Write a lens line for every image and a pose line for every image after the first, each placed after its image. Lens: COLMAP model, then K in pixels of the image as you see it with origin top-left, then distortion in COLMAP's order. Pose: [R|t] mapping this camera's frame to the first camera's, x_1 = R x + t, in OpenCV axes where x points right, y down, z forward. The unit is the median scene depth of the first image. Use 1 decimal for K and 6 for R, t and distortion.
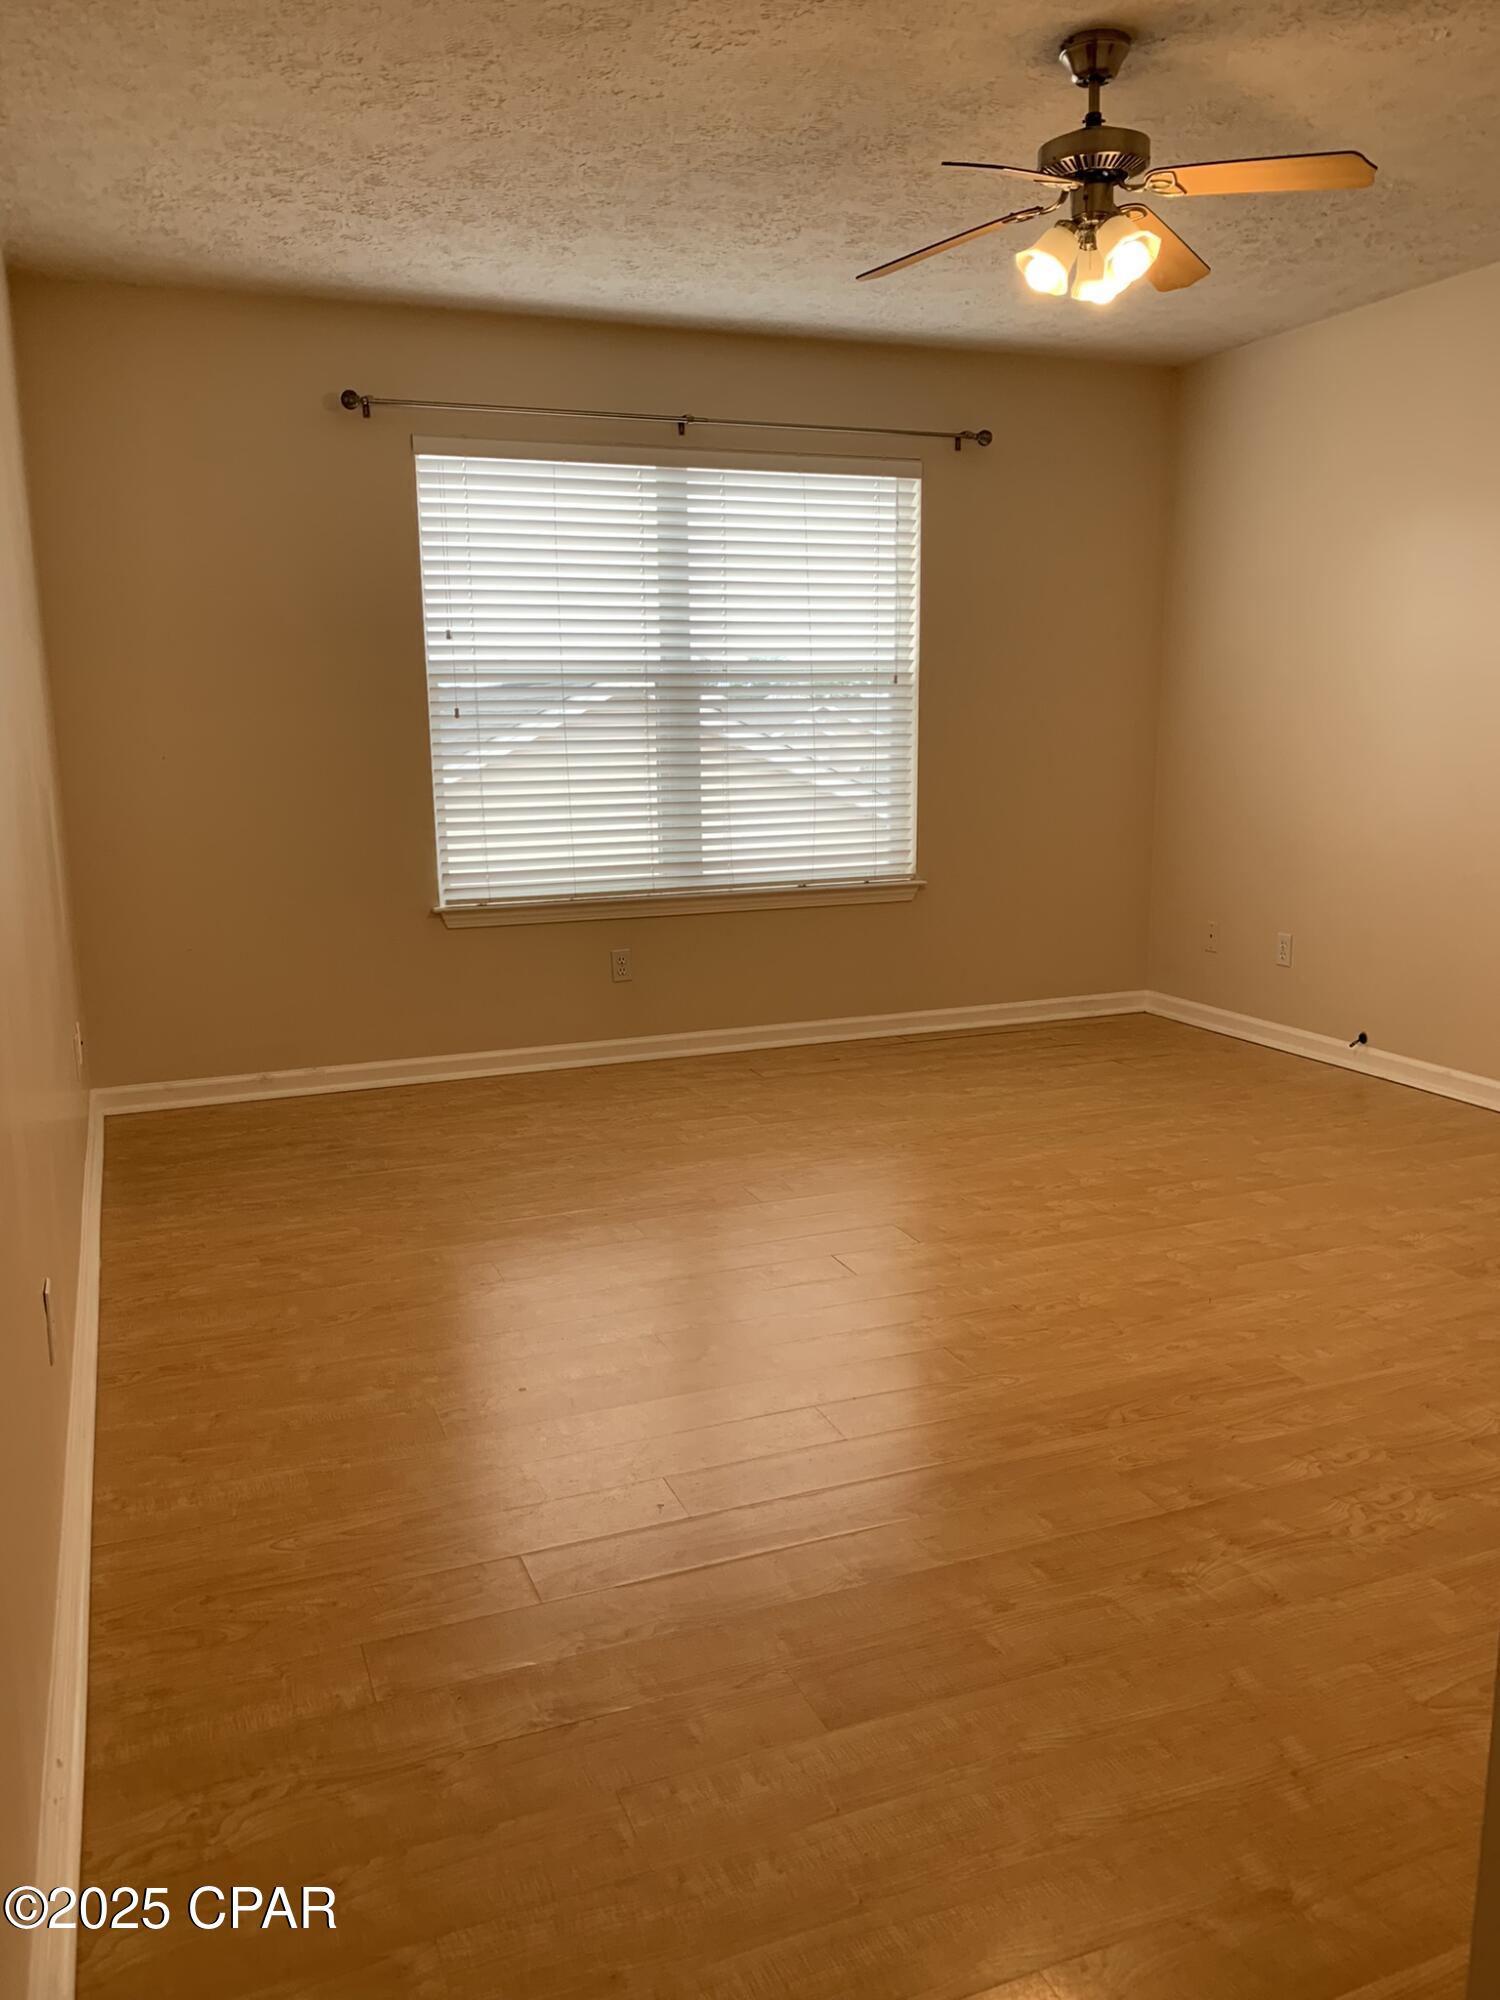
lens RADIAL K [[1535.5, 0, 750.7], [0, 1535.5, 998.2], [0, 0, 1]] dist [0.025216, -0.000066]
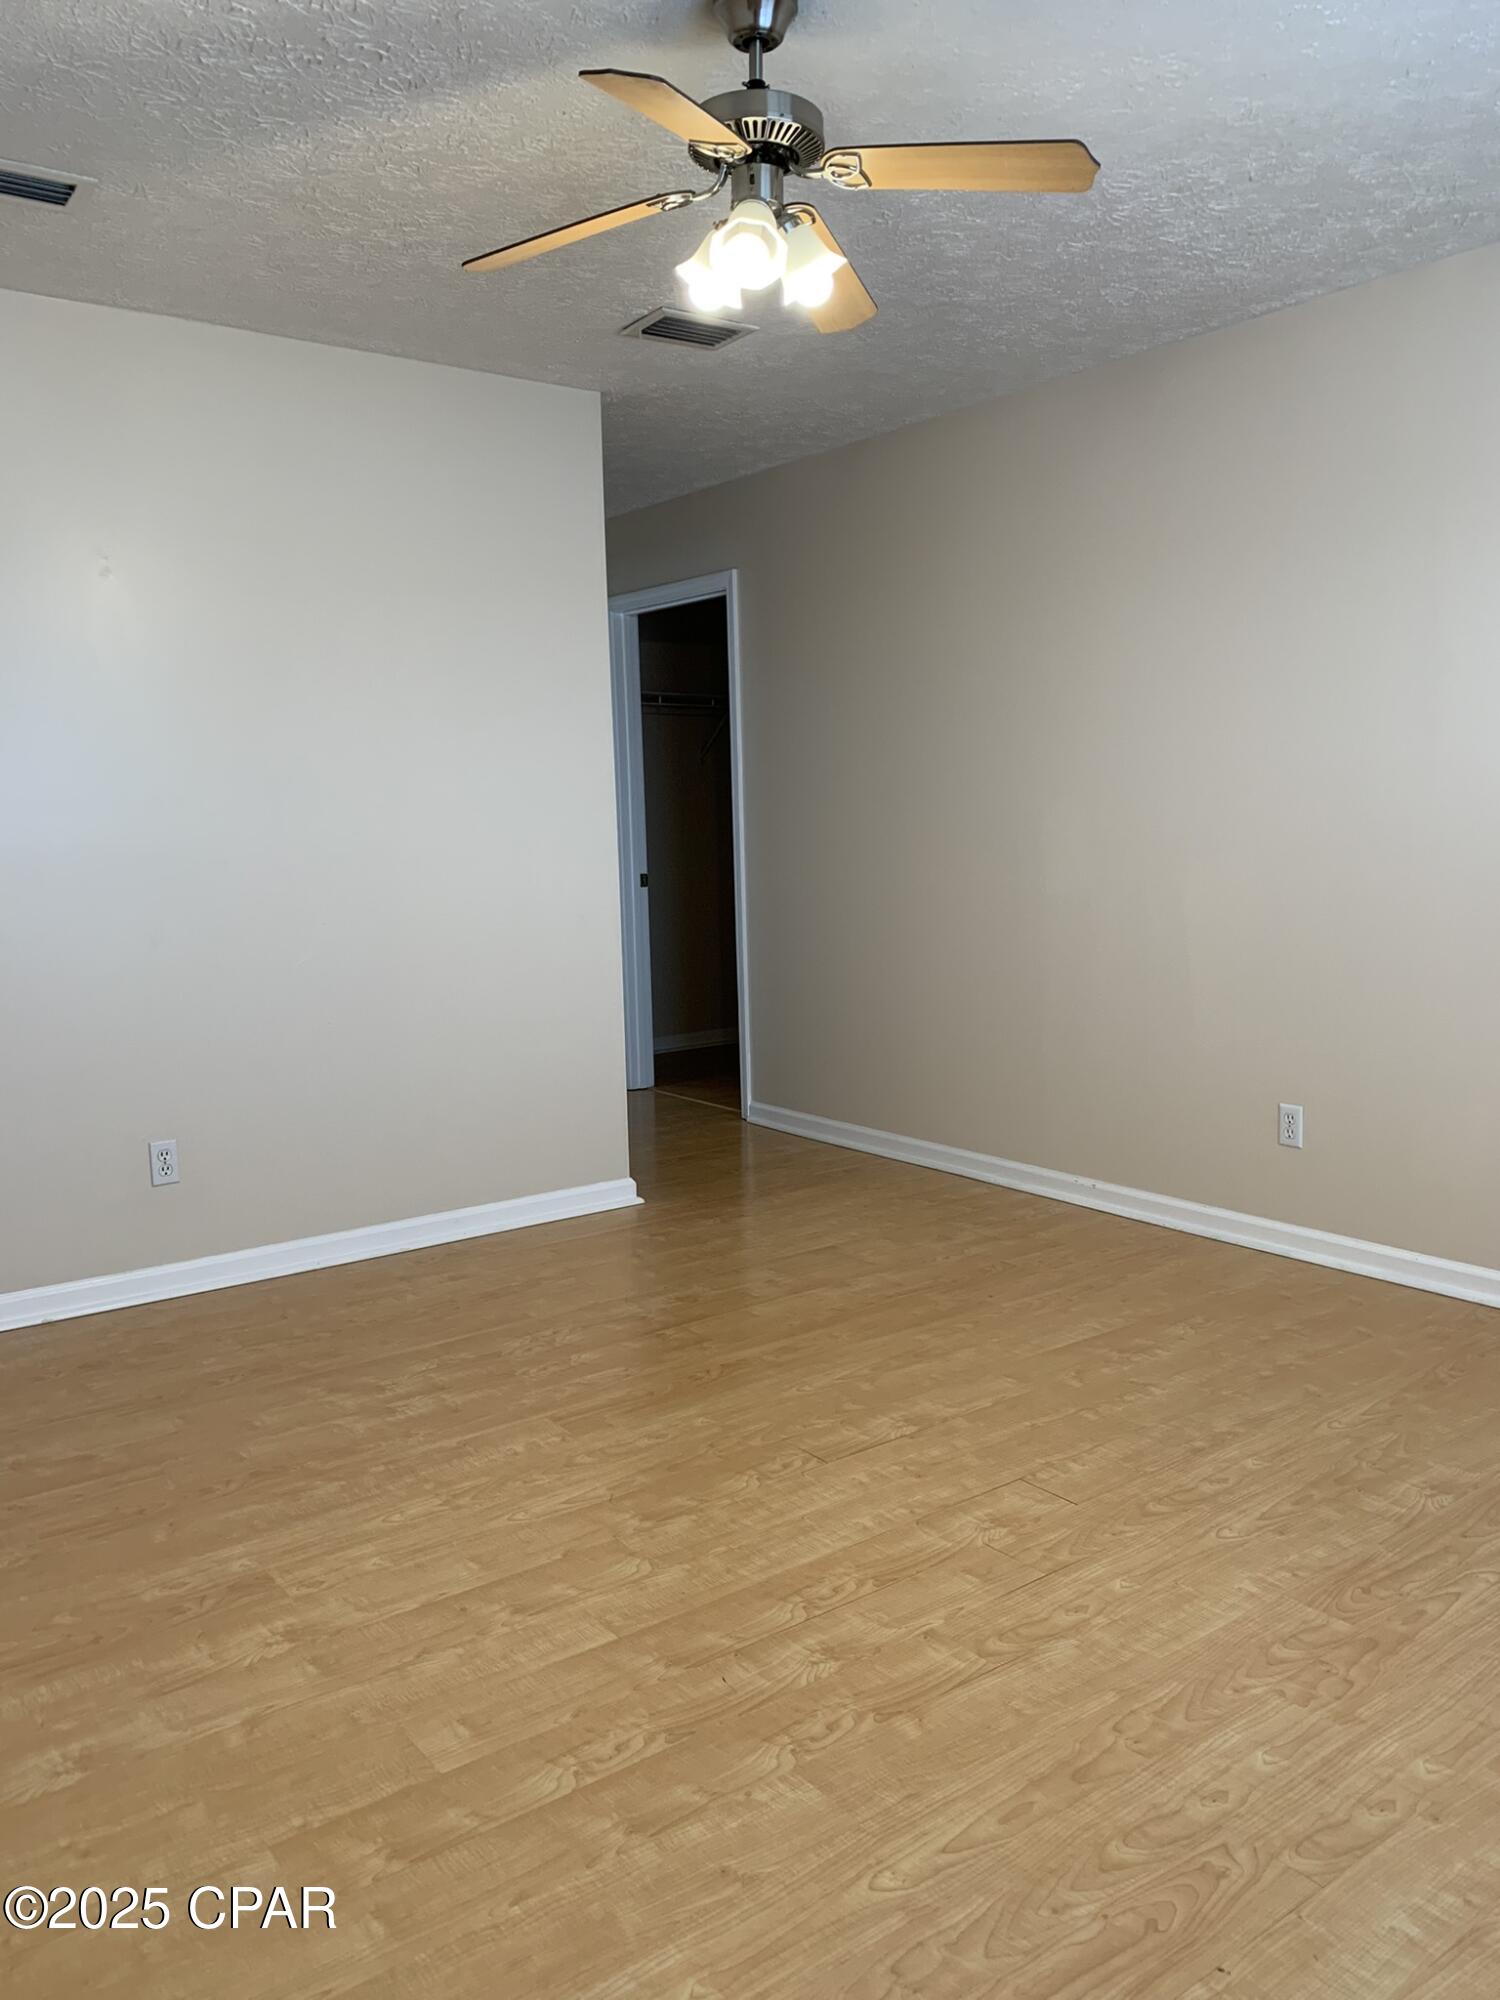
lens RADIAL K [[1535.5, 0, 749.7], [0, 1535.5, 1000.3], [0, 0, 1]] dist [0.025216, -0.000066]
pose [[-0.965391, 0.067841, -0.251830, 0.414470], [-0.013089, 0.951758, 0.306570, -0.327454], [0.260479, 0.299256, -0.917931, 1.699942]]
